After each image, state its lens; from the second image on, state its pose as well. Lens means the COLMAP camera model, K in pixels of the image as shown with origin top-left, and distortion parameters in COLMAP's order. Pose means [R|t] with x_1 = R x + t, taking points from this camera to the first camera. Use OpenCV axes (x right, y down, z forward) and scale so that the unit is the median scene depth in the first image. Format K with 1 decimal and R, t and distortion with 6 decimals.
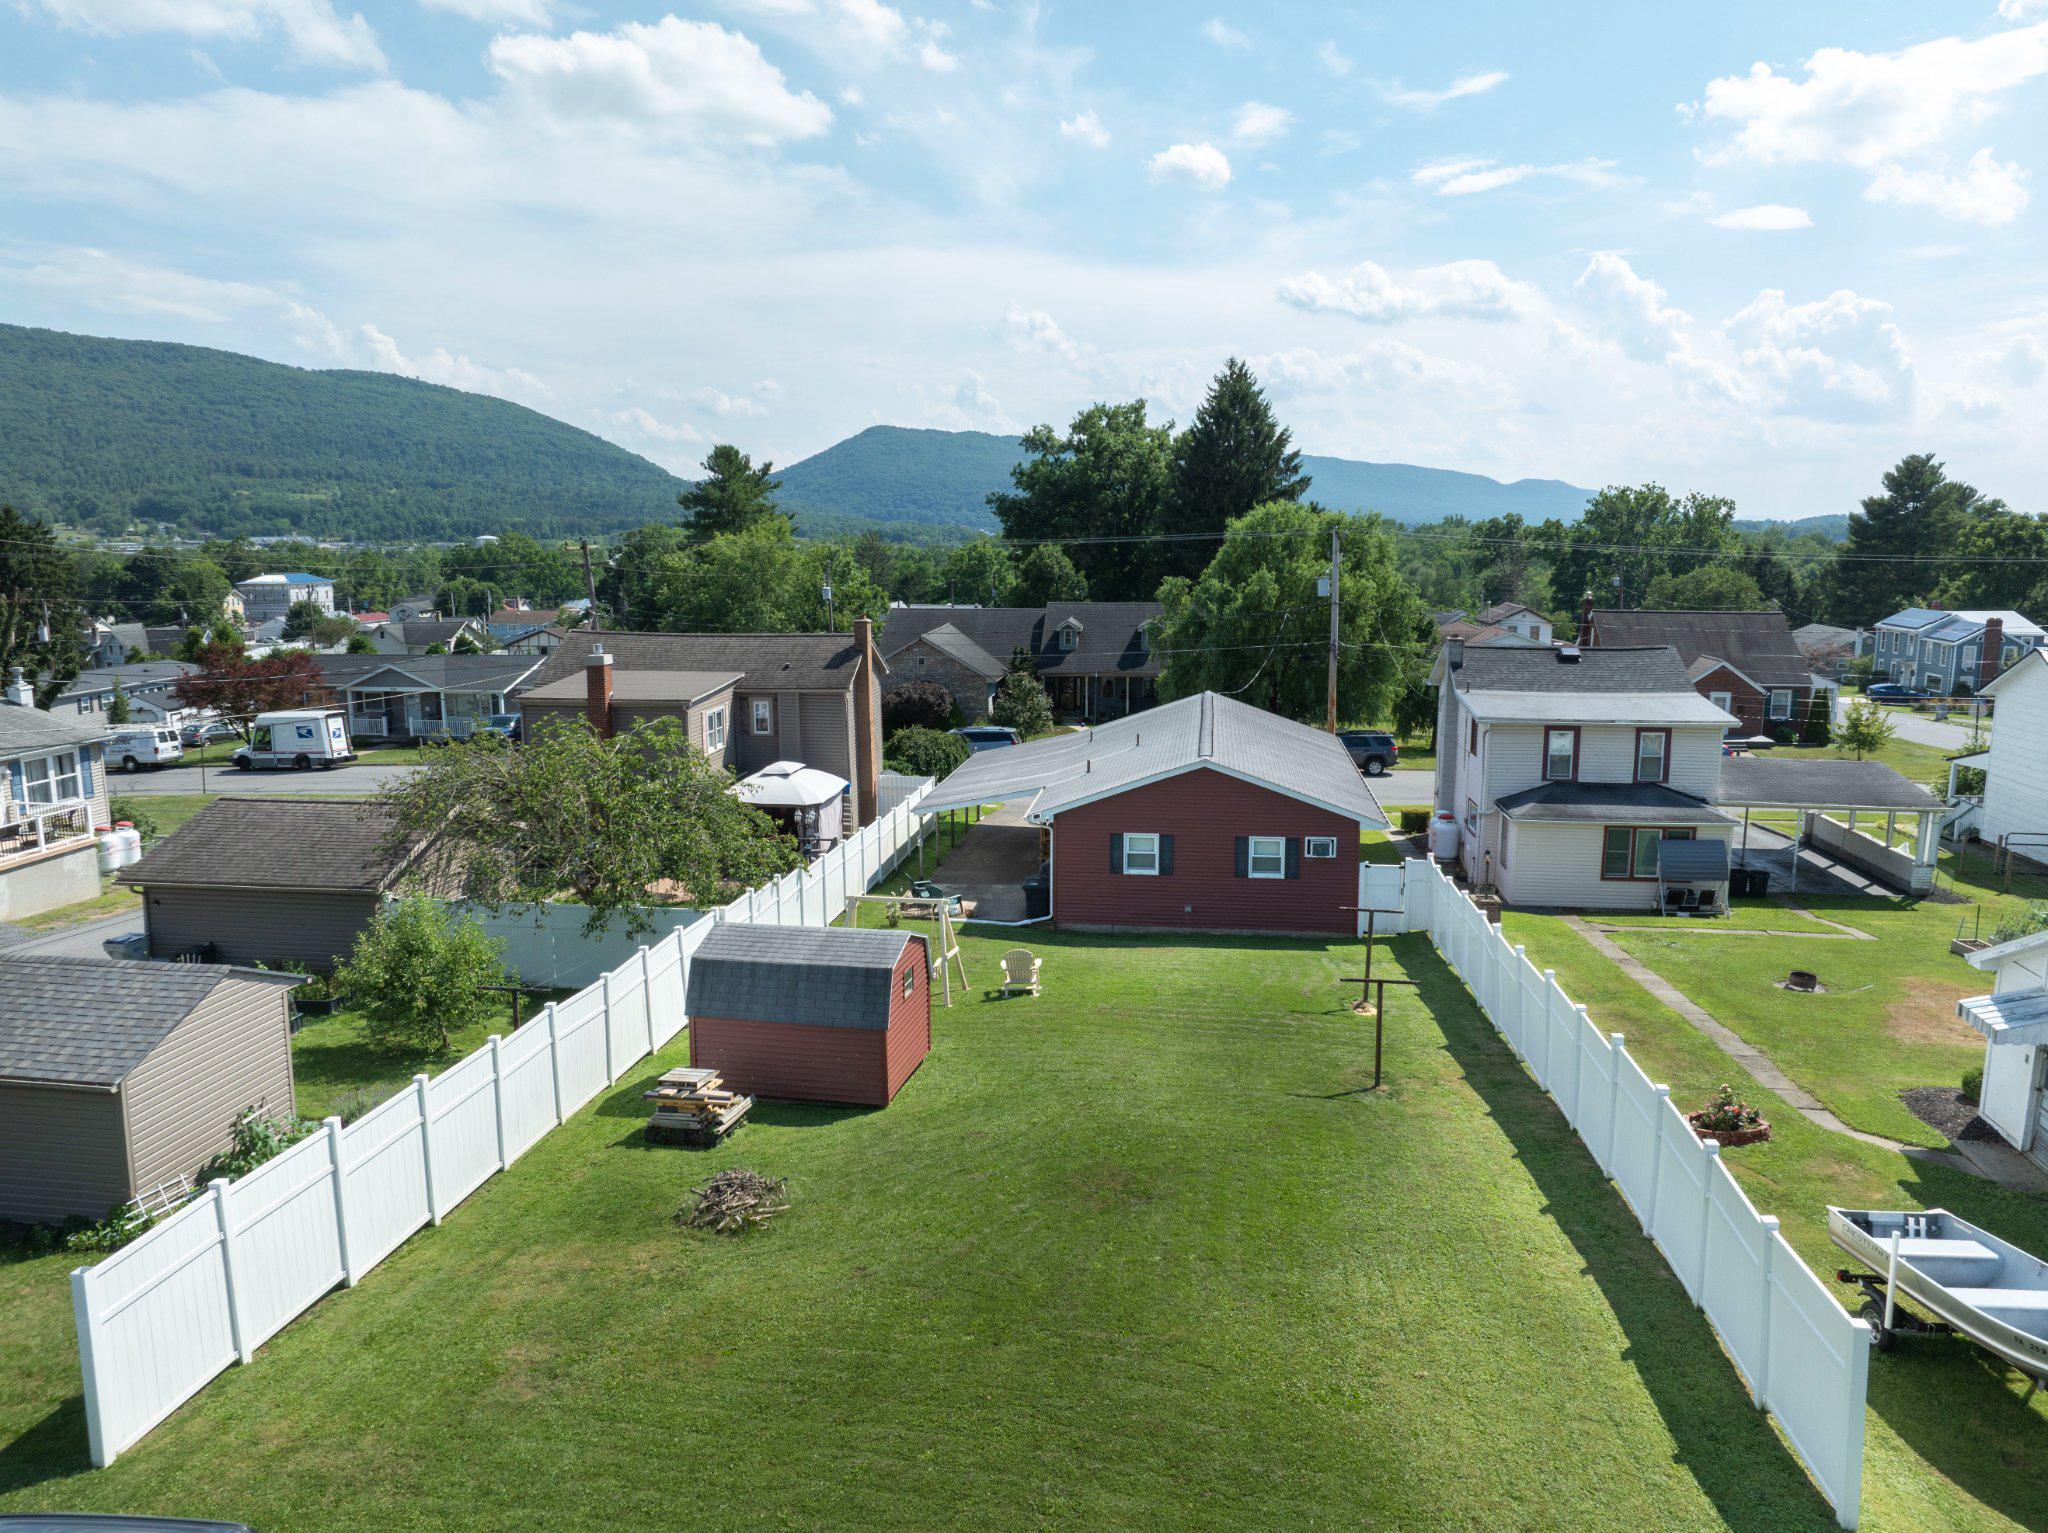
lens RADIAL K [[1429.2, 0, 1031.7], [0, 1429.2, 772.5], [0, 0, 1]] dist [-0.027205, 0.003399]
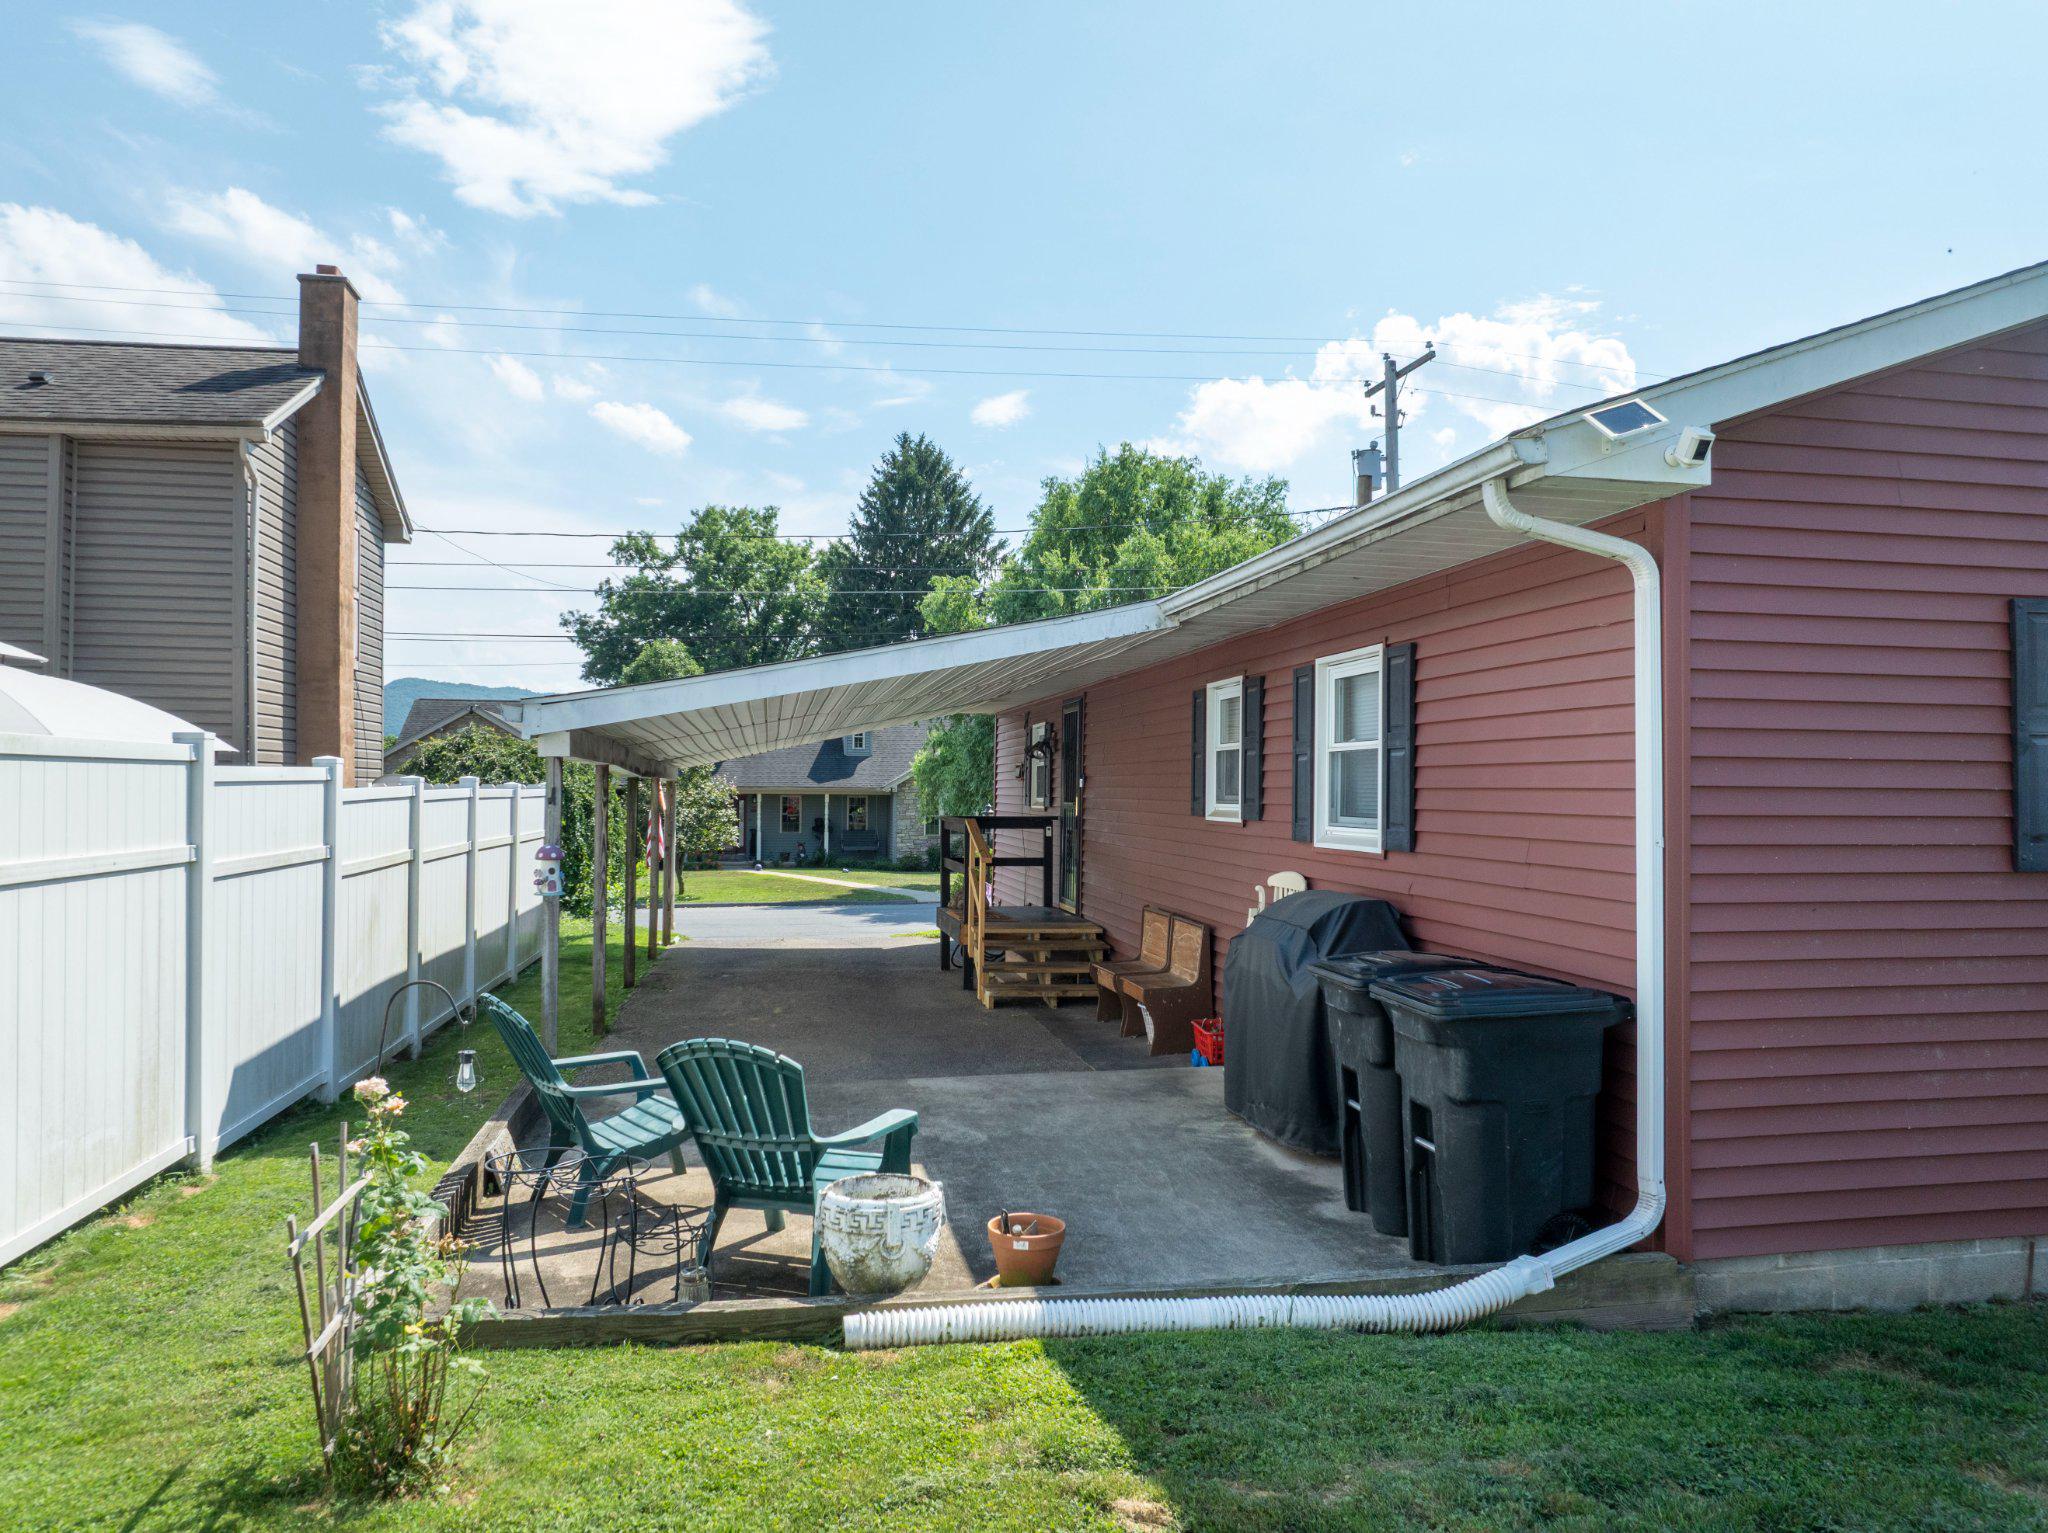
lens RADIAL K [[1429.2, 0, 1031.7], [0, 1429.2, 772.5], [0, 0, 1]] dist [-0.027205, 0.003399]
pose [[0.952215, 0.014301, 0.305095, -0.025211], [0.040780, 0.984007, -0.173399, 0.024119], [-0.302695, 0.177555, 0.936403, 0.266515]]
